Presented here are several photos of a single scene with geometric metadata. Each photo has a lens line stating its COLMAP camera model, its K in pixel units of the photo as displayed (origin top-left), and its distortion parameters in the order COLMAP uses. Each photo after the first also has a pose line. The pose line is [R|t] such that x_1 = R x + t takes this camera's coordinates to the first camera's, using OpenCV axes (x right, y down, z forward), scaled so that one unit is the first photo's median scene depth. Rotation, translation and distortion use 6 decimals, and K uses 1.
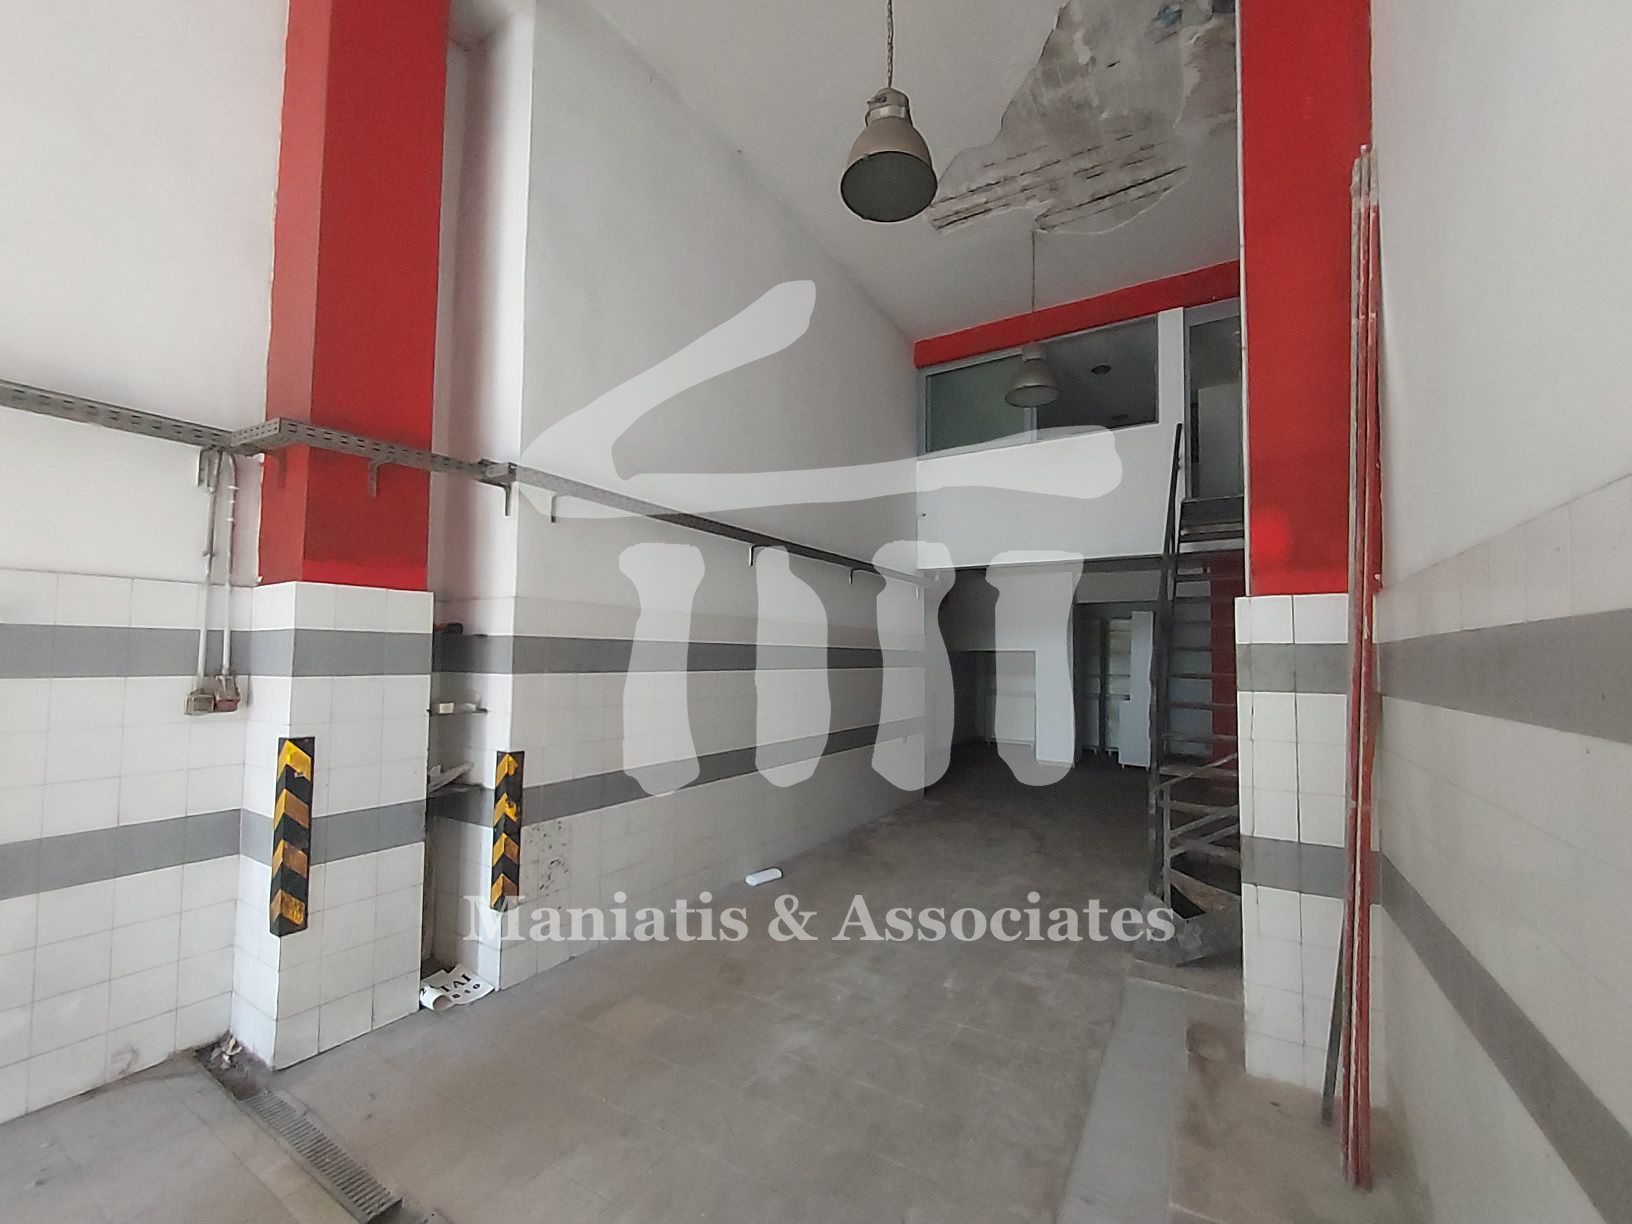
lens RADIAL K [[647.4, 0, 840.3], [0, 647.4, 630.7], [0, 0, 1]] dist [-0.000927, -0.002987]
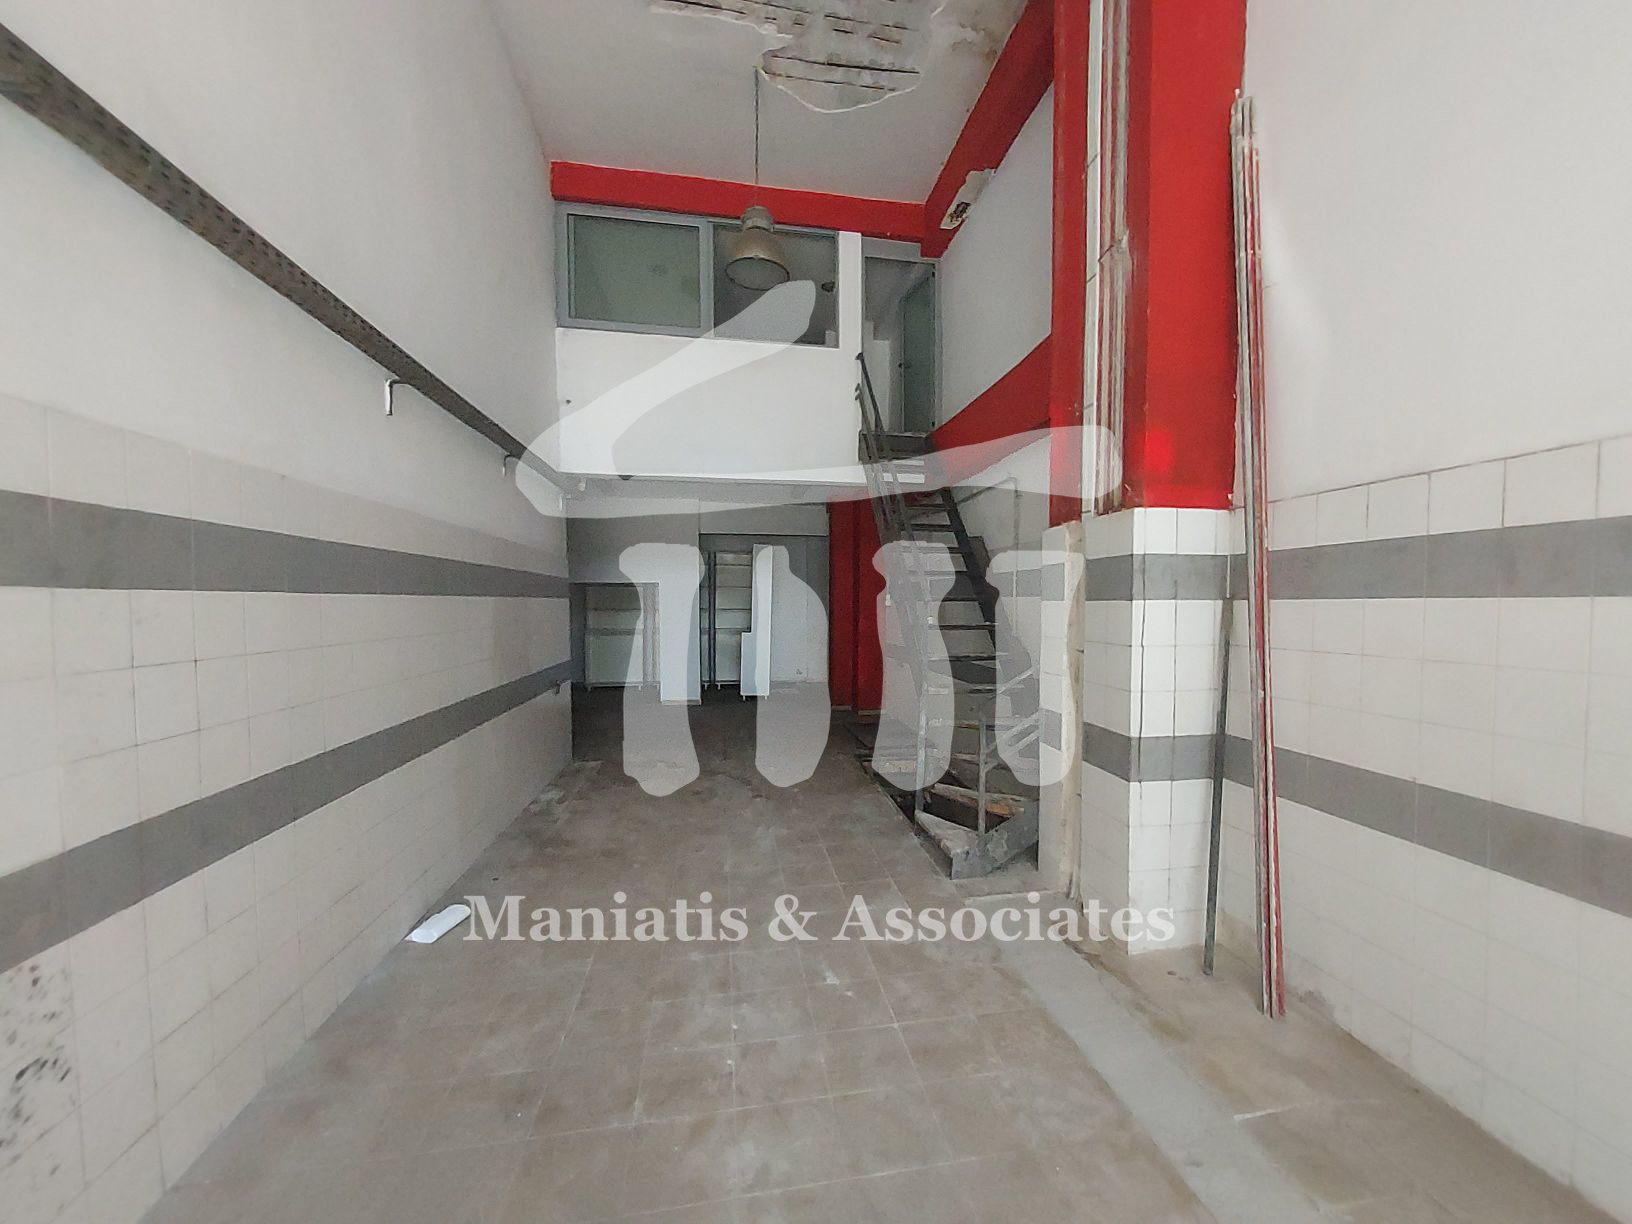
lens RADIAL K [[647.4, 0, 840.3], [0, 647.4, 630.7], [0, 0, 1]] dist [-0.000927, -0.002987]
pose [[0.755981, -0.039233, 0.653417, -0.349408], [-0.020048, 0.996346, 0.083018, 0.057155], [-0.654287, -0.075860, 0.752432, 0.456729]]
